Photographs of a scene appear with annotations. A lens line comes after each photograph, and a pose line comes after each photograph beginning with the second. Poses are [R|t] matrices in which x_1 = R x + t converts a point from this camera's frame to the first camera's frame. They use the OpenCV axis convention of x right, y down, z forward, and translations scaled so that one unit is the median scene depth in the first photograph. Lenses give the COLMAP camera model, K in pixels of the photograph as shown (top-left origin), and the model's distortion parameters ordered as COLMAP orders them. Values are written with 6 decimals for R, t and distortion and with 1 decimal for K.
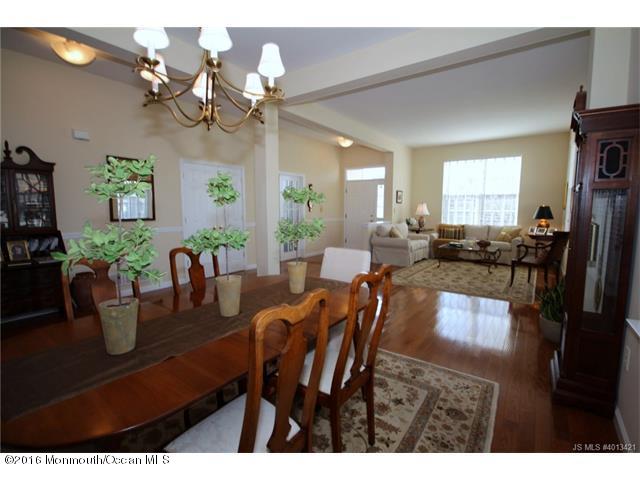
lens RADIAL K [[301.2, 0, 326.7], [0, 301.2, 238.8], [0, 0, 1]] dist [0.005857, -0.002383]
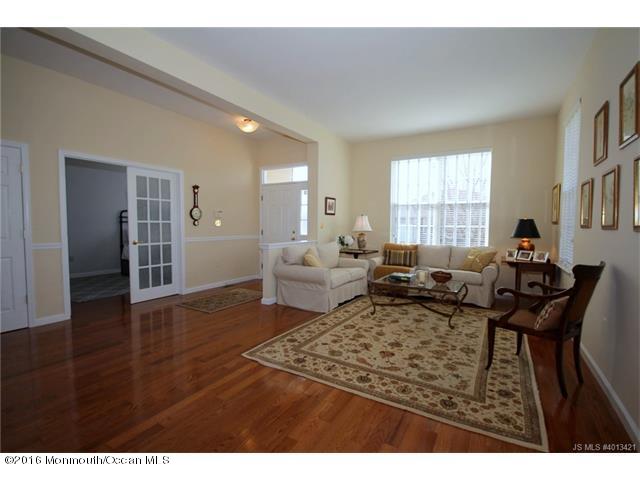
lens RADIAL K [[301.2, 0, 324.2], [0, 301.2, 239.3], [0, 0, 1]] dist [0.005857, -0.002383]
pose [[0.996707, 0.002112, 0.081054, 0.179928], [0.002287, 0.998530, -0.054150, -0.023085], [-0.081050, 0.054157, 0.995238, 0.311345]]
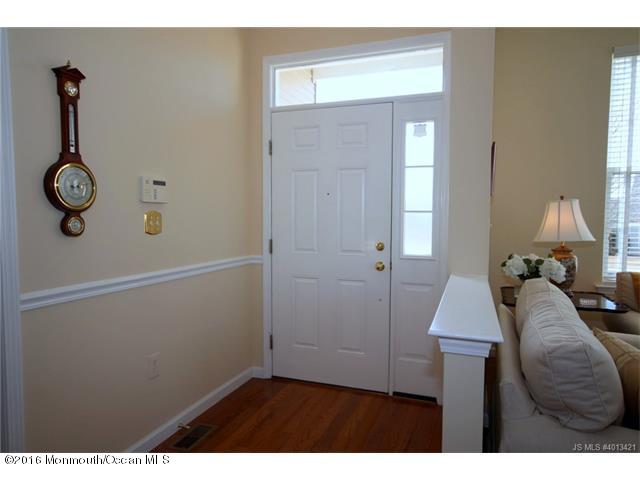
lens RADIAL K [[409.3, 0, 317.4], [0, 409.3, 241.0], [0, 0, 1]] dist [0.031800, 0.001128]
pose [[0.968374, -0.010472, 0.249281, 0.017824], [0.020071, 0.999150, -0.035999, -0.078306], [-0.248693, 0.039864, 0.967762, 0.763145]]
